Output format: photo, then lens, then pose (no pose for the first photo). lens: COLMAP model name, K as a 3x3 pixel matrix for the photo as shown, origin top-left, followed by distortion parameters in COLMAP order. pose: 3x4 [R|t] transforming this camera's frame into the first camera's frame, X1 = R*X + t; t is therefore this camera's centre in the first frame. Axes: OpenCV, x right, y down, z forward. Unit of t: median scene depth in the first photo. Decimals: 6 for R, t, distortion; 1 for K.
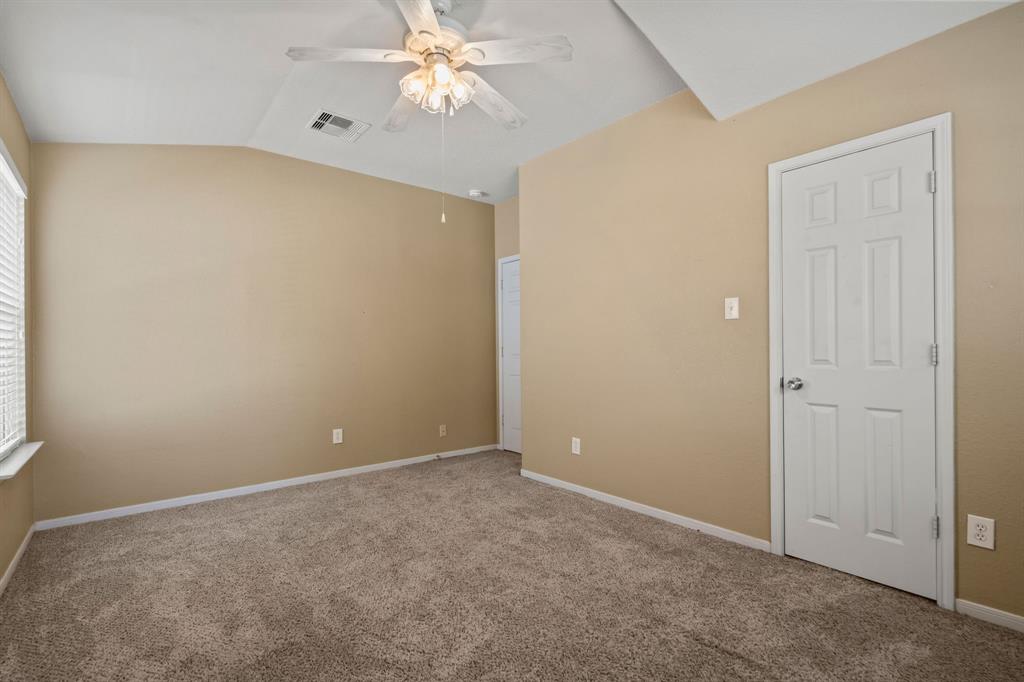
lens RADIAL K [[472.1, 0, 513.1], [0, 472.1, 346.0], [0, 0, 1]] dist [-0.008171, 0.002760]
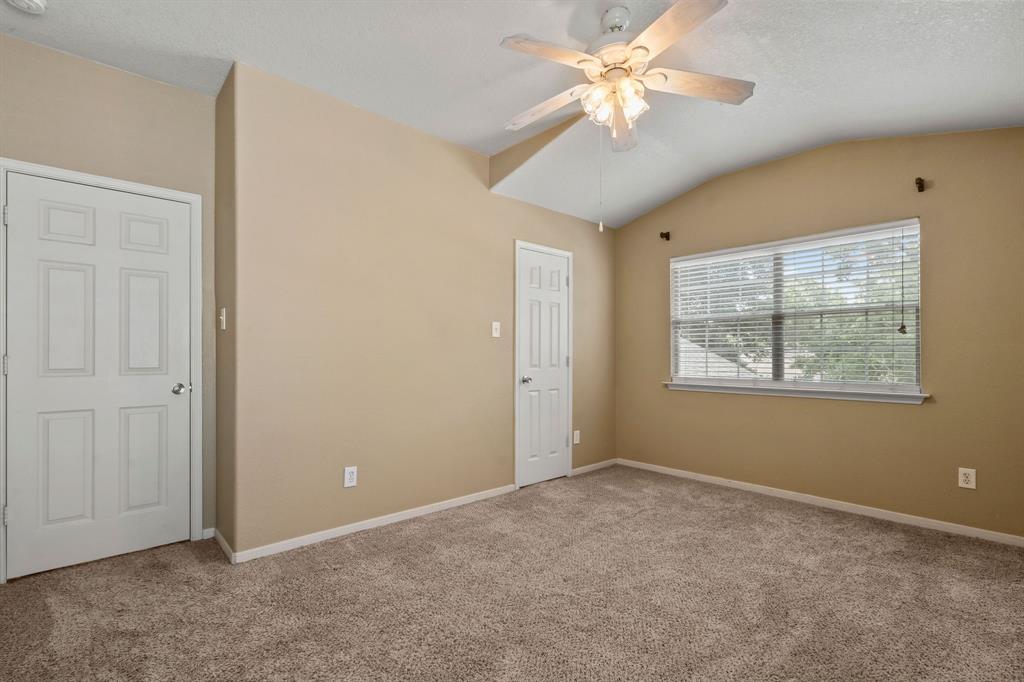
lens RADIAL K [[472.1, 0, 513.5], [0, 472.1, 349.3], [0, 0, 1]] dist [-0.008171, 0.002760]
pose [[-0.054739, 0.013676, 0.998407, -1.008941], [-0.012063, 0.999824, -0.014357, -0.001751], [-0.998428, -0.012830, -0.054564, 1.097979]]
